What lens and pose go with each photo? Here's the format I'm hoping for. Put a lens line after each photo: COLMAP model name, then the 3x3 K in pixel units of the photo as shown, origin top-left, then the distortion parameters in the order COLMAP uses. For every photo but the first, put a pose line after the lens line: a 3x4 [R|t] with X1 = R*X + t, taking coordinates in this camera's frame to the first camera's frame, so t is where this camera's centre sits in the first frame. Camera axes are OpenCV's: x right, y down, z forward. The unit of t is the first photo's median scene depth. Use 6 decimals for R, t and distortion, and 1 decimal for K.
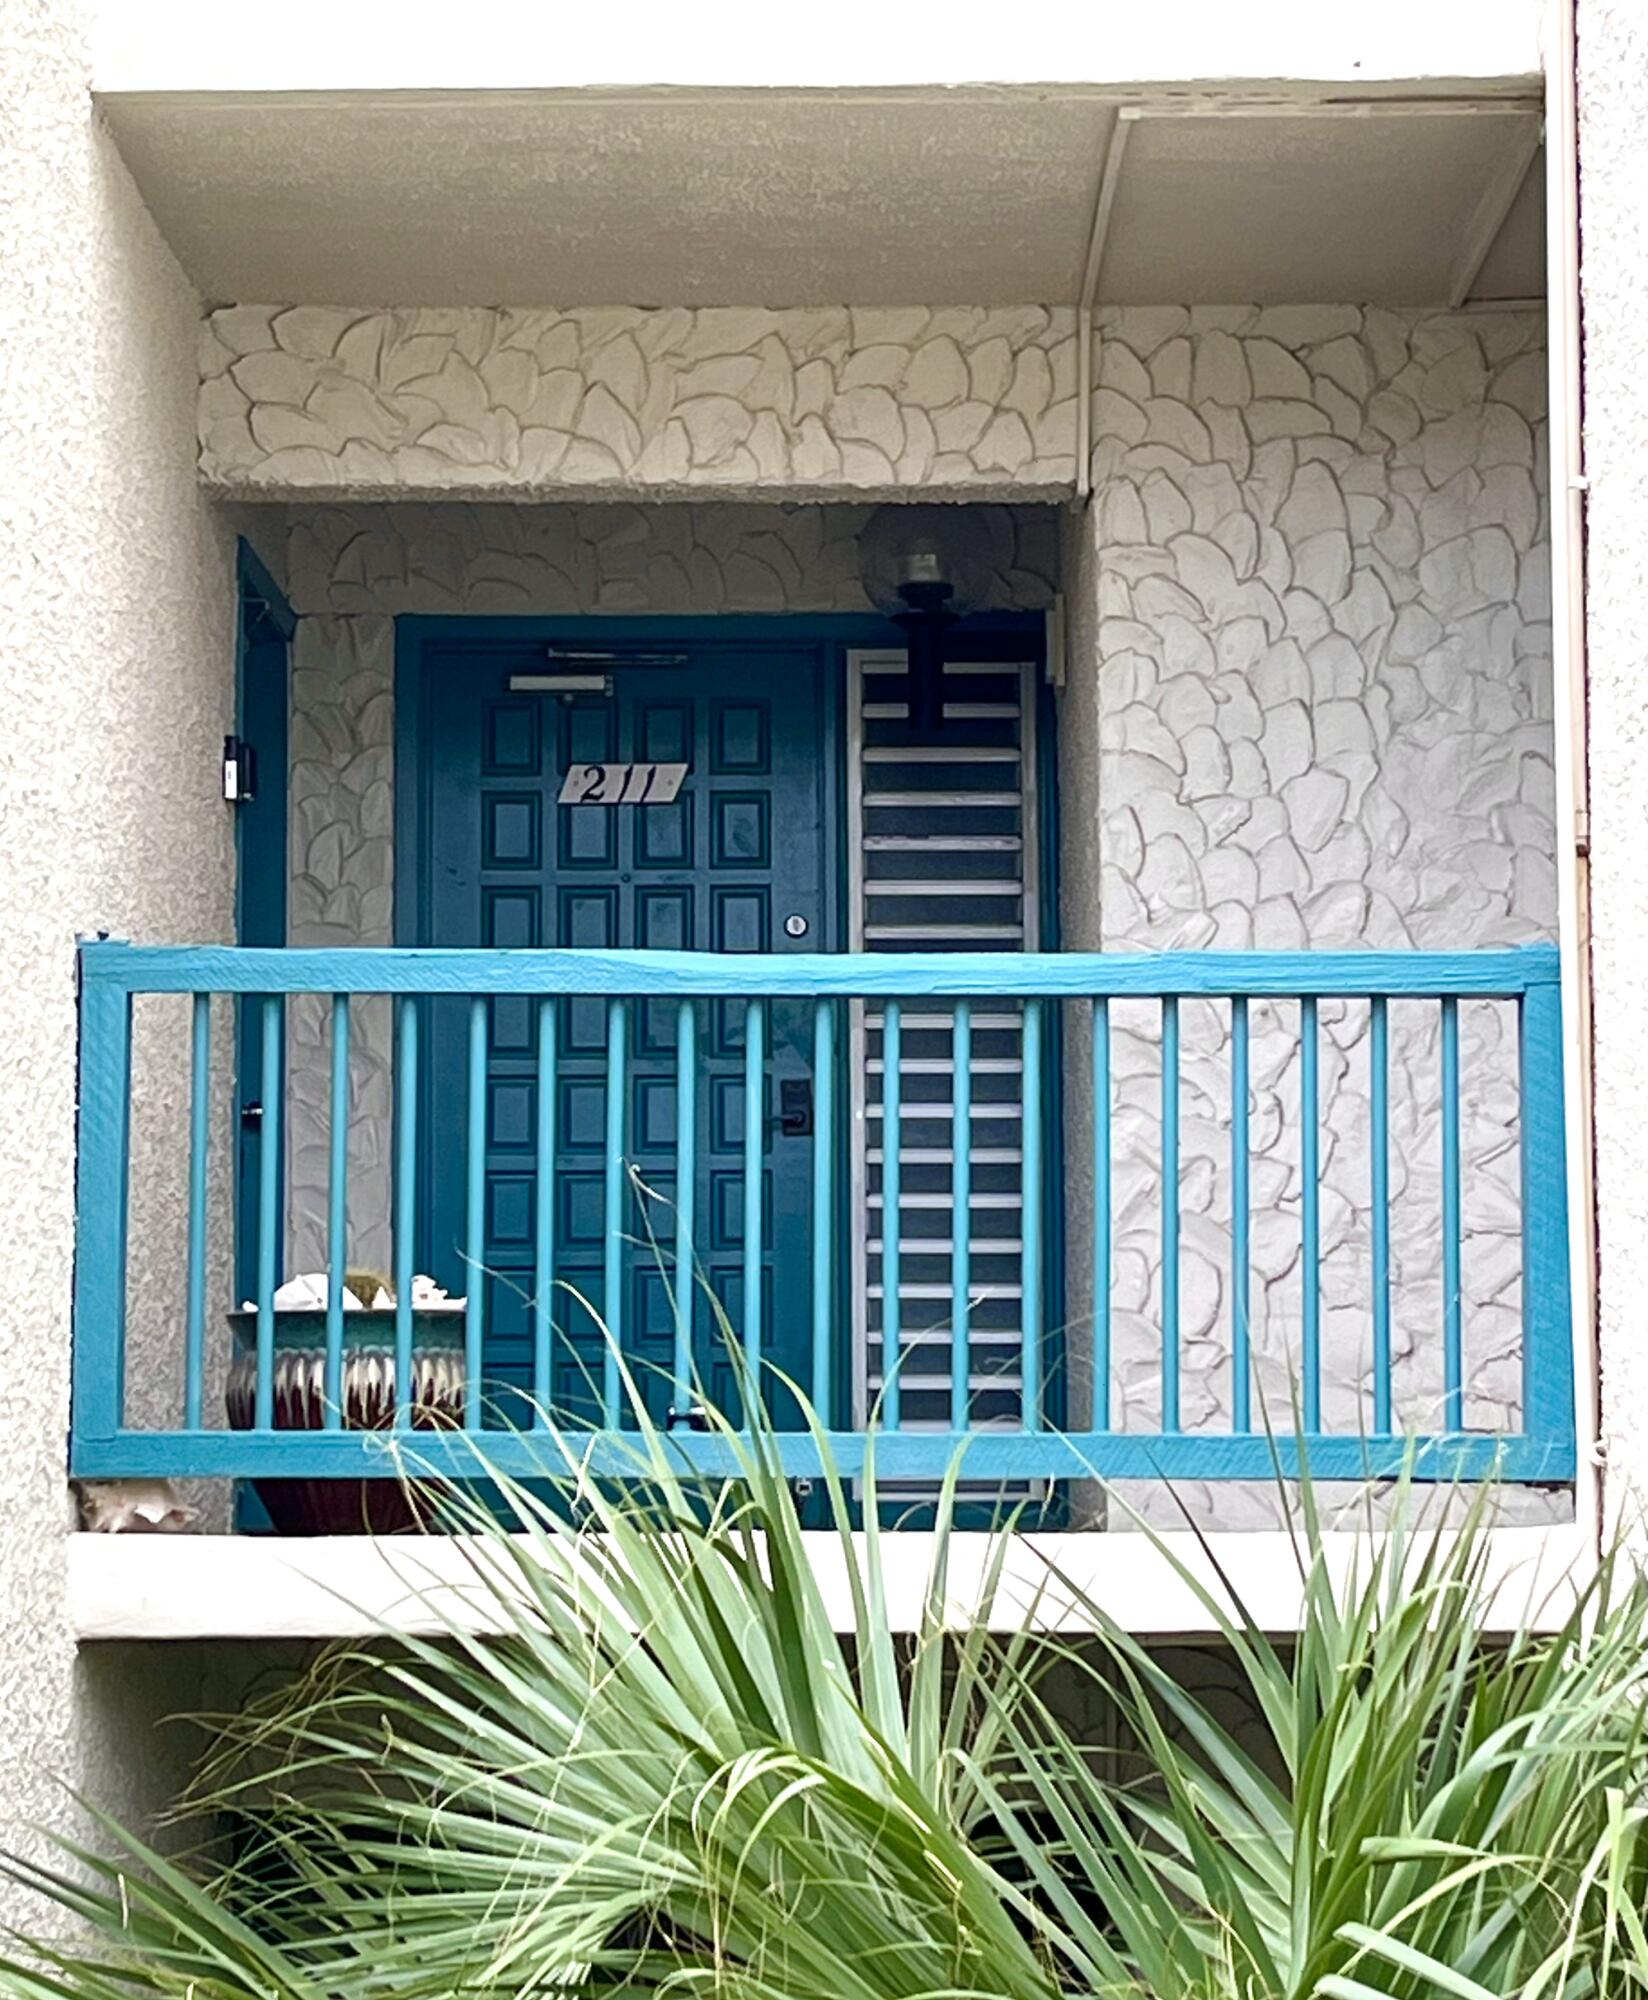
lens RADIAL K [[5469.0, 0, 824.5], [0, 5469.0, 999.4], [0, 0, 1]] dist [0.097759, 0.000000]
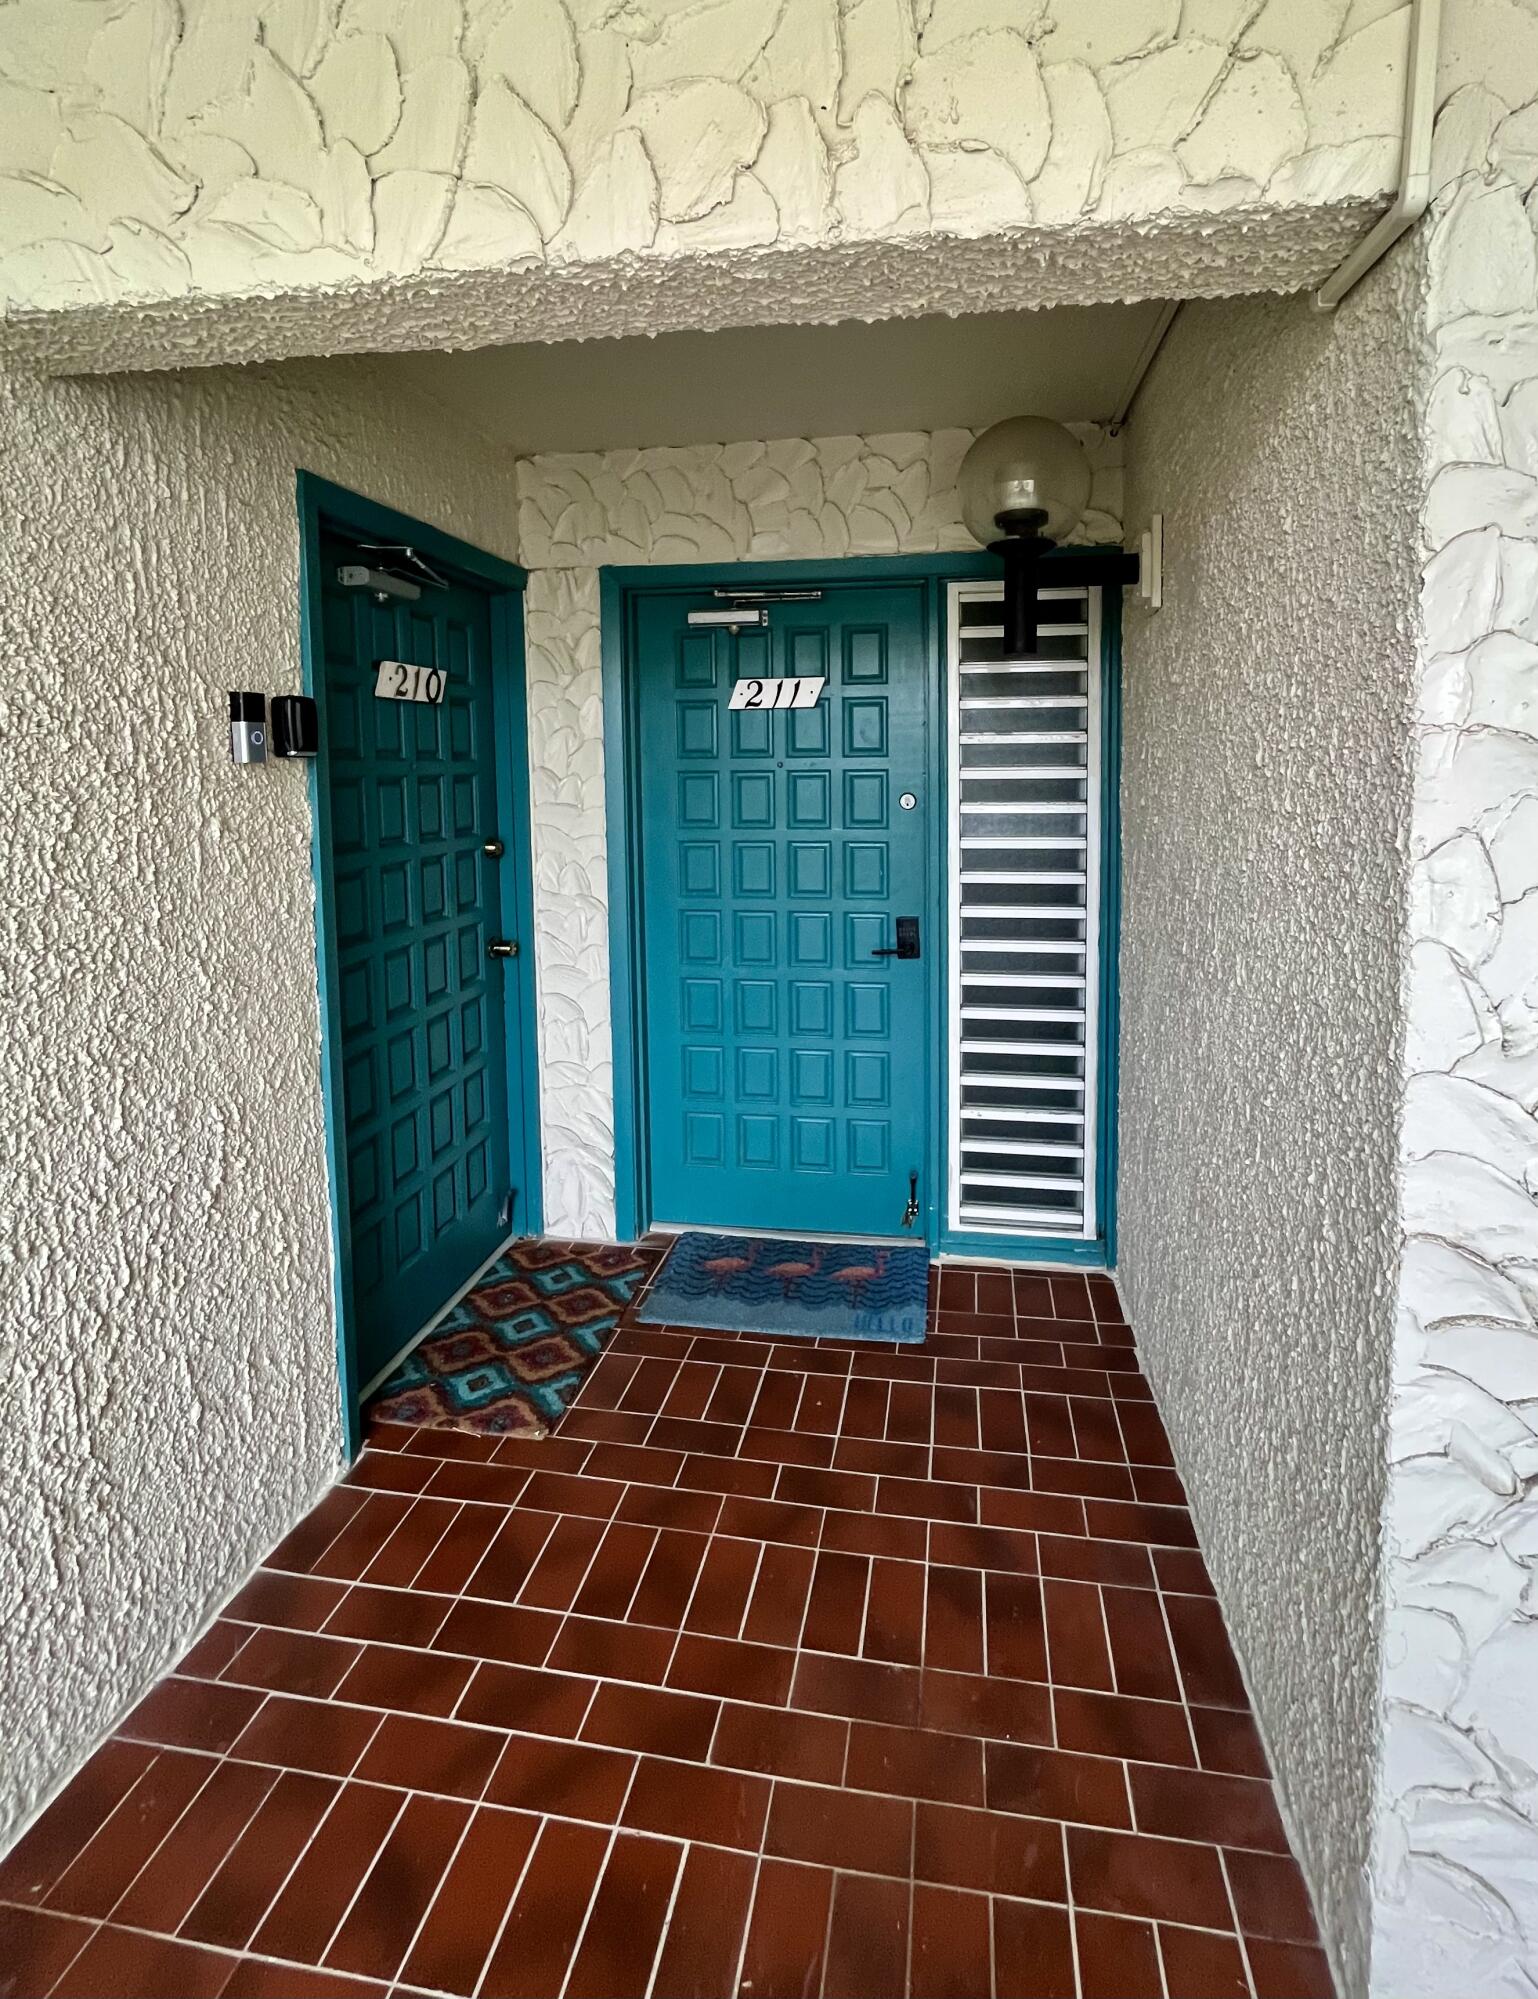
lens RADIAL K [[878.6, 0, 826.9], [0, 878.6, 815.8], [0, 0, 1]] dist [-0.000101, 0.000619]
pose [[0.990506, 0.003863, -0.137417, 0.004585], [0.019247, 0.985862, 0.166449, -0.045516], [0.136117, -0.167514, 0.976428, 0.792148]]
